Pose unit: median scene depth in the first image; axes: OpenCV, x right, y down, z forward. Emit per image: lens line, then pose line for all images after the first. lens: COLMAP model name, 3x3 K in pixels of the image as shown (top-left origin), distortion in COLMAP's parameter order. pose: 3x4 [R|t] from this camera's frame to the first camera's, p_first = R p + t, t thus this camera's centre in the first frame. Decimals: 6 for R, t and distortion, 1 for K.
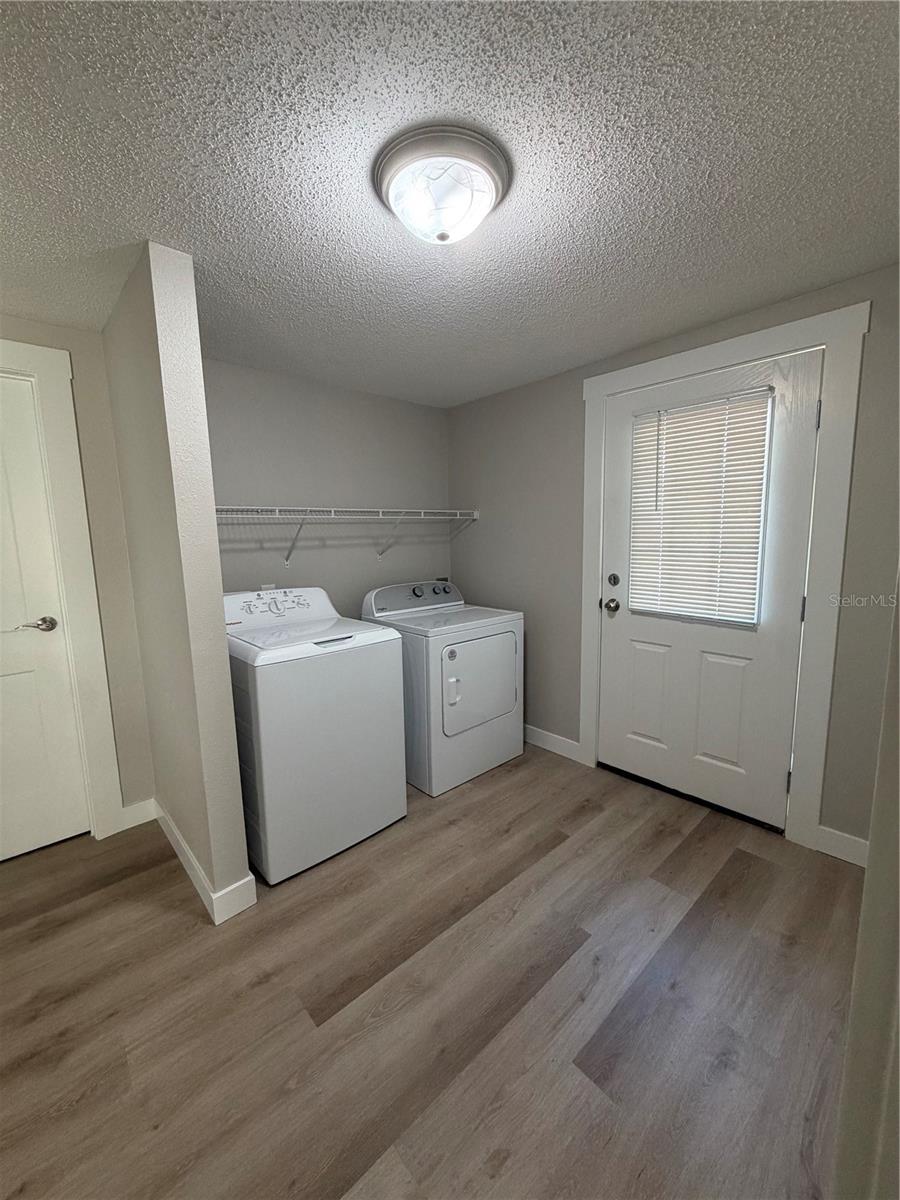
lens RADIAL K [[478.3, 0, 453.0], [0, 478.3, 597.0], [0, 0, 1]] dist [-0.000805, 0.000374]
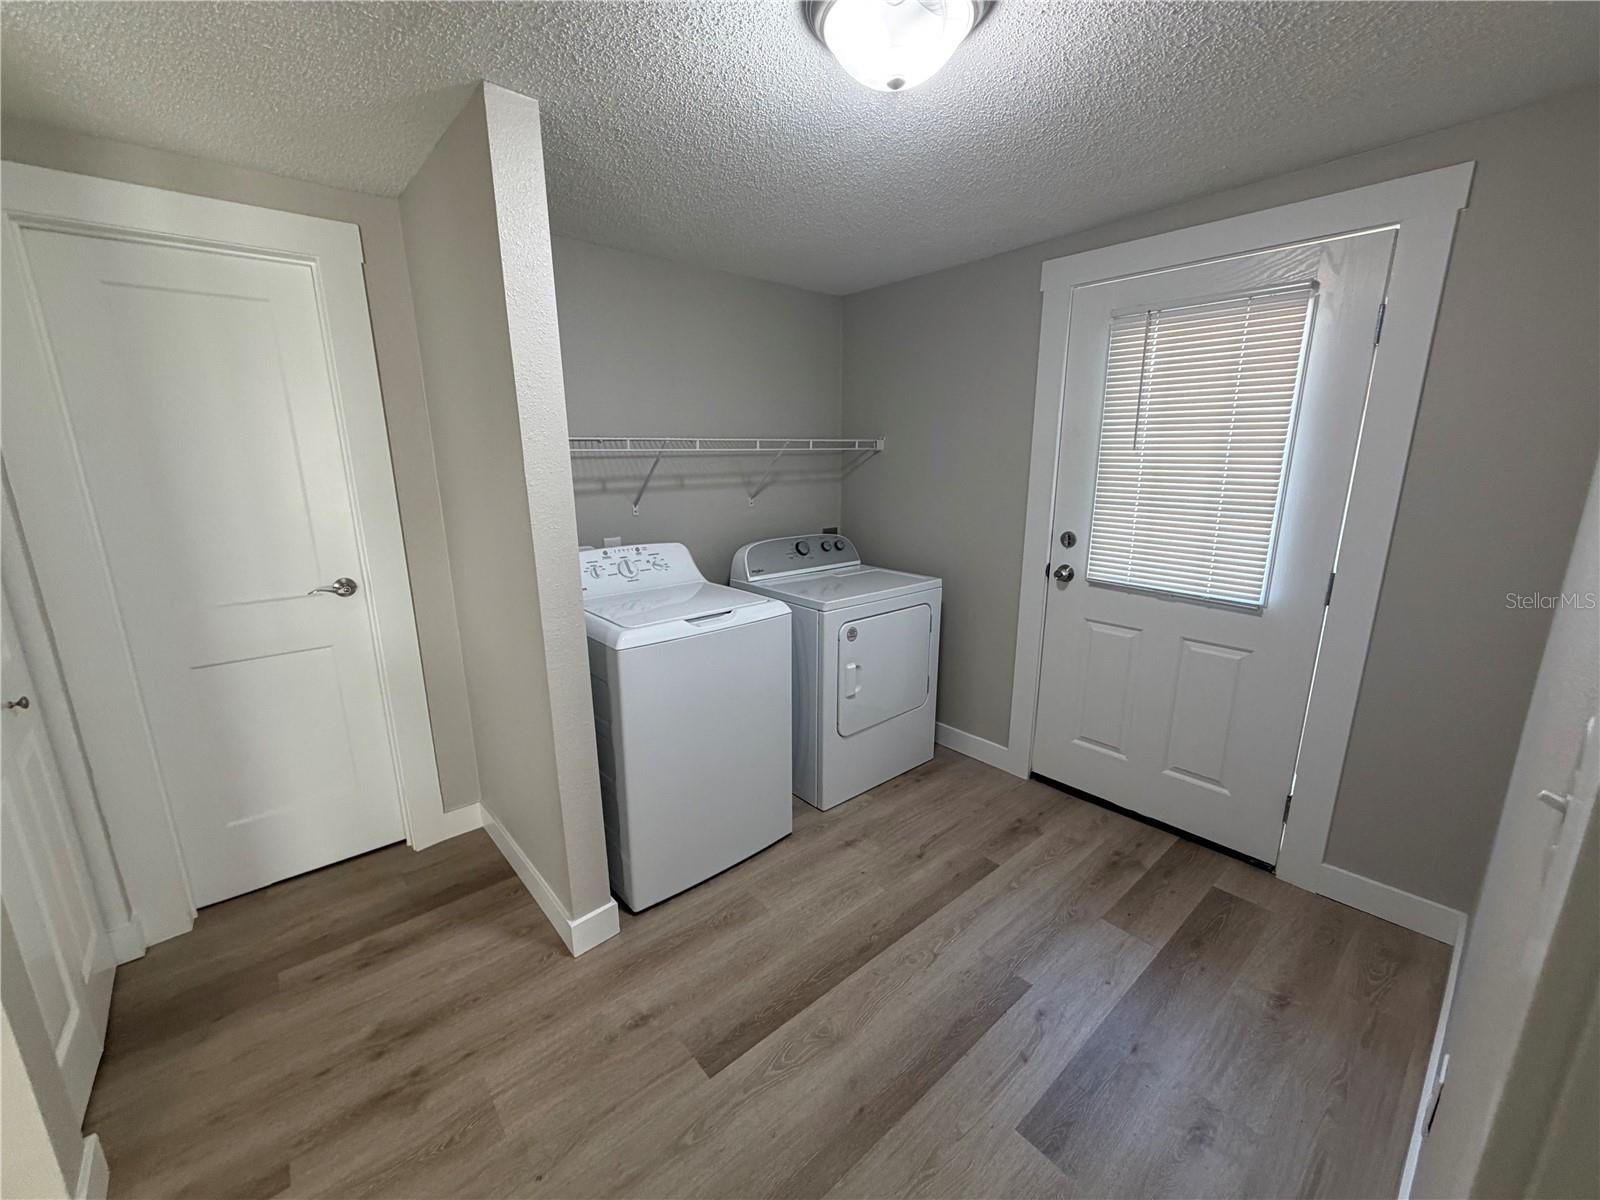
lens RADIAL K [[637.7, 0, 796.4], [0, 637.7, 600.6], [0, 0, 1]] dist [-0.000805, 0.000374]
pose [[0.999431, 0.020451, -0.026840, -0.088211], [-0.017783, 0.995212, 0.096108, -0.041215], [0.028677, -0.095576, 0.995009, -0.030061]]
